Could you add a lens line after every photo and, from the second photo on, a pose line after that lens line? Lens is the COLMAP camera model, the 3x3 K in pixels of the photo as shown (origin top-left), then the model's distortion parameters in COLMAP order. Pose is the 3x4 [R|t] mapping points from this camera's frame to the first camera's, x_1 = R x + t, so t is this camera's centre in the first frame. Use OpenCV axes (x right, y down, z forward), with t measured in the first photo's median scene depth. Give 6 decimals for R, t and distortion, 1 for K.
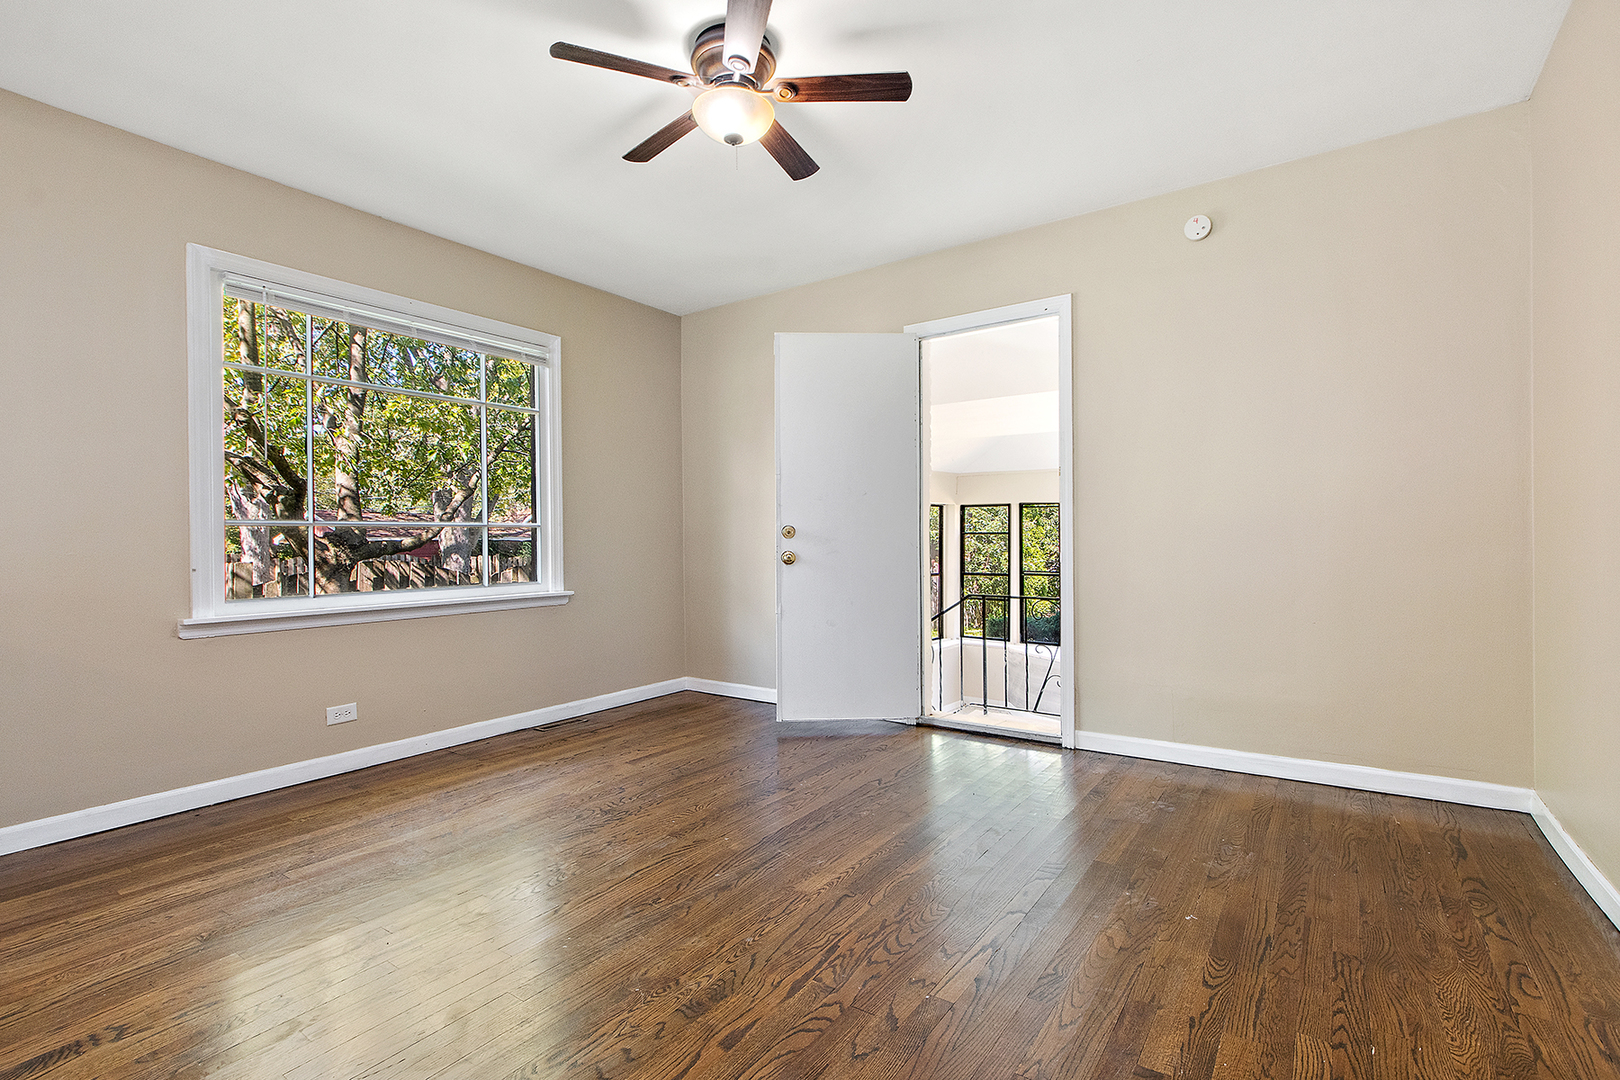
lens RADIAL K [[739.6, 0, 805.0], [0, 739.6, 541.3], [0, 0, 1]] dist [0.000622, -0.000026]
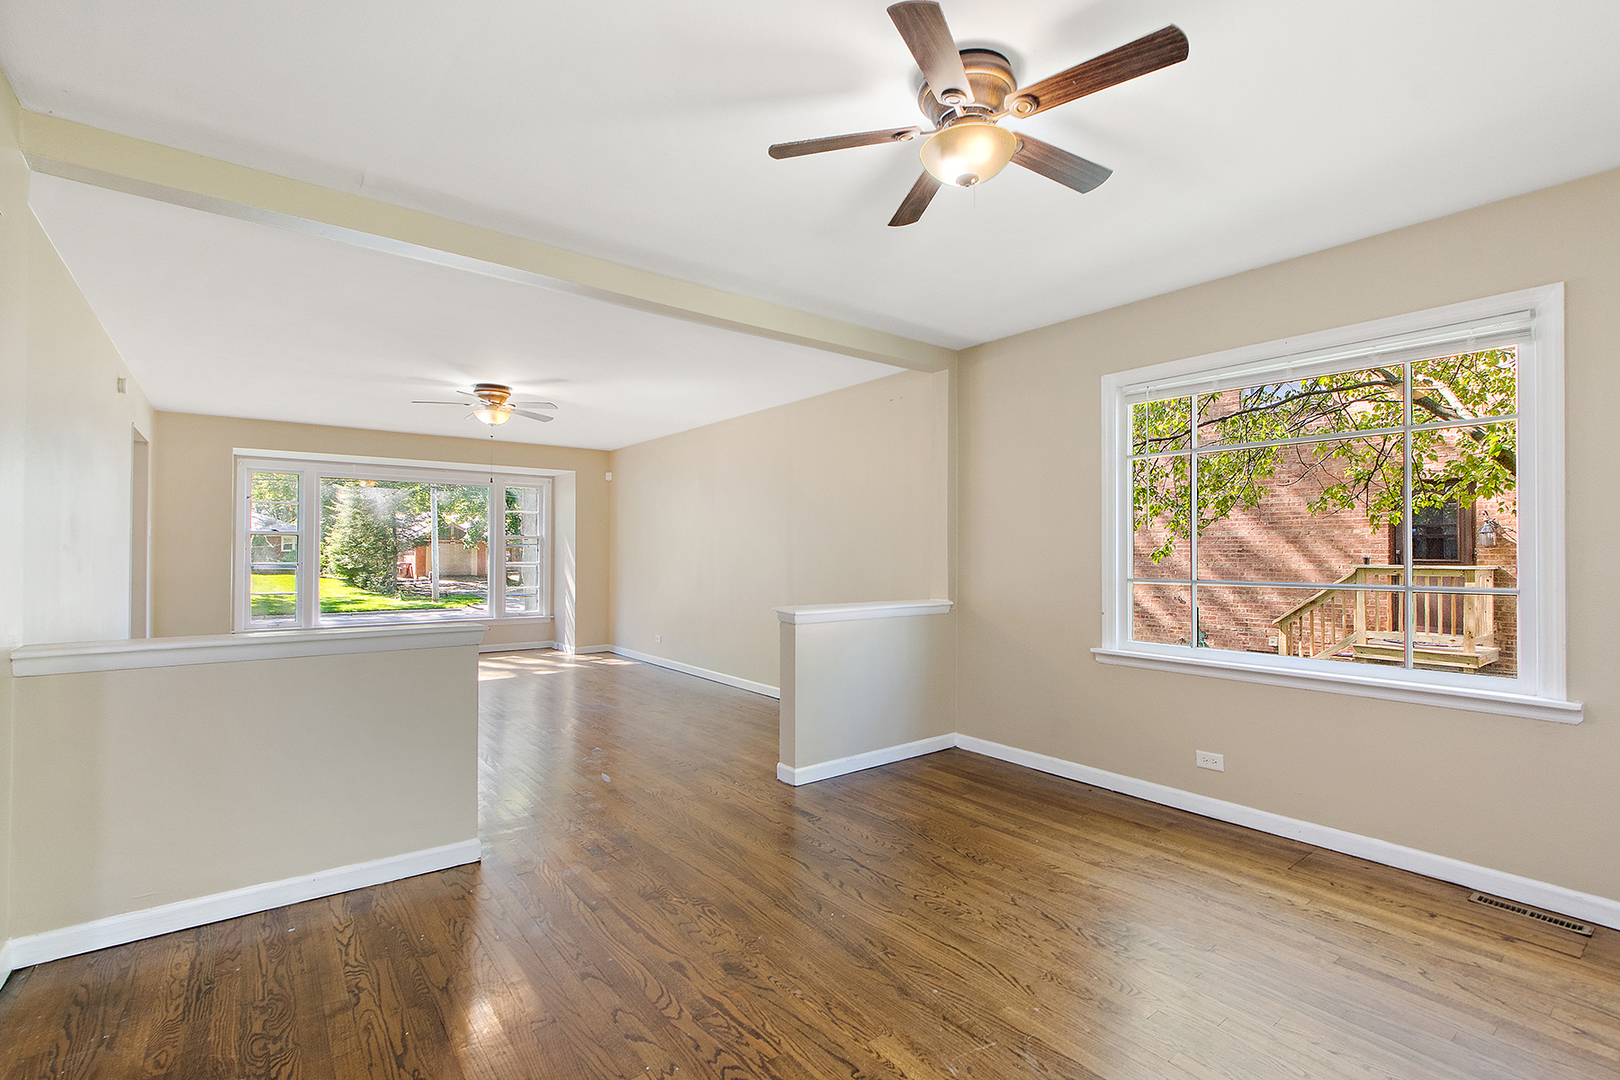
lens RADIAL K [[739.6, 0, 805.0], [0, 739.6, 541.3], [0, 0, 1]] dist [0.000622, -0.000026]
pose [[-0.295821, -0.001896, -0.955241, 0.609741], [-0.001331, 0.999998, -0.001573, -0.086827], [0.955242, 0.000806, -0.295823, 0.823741]]
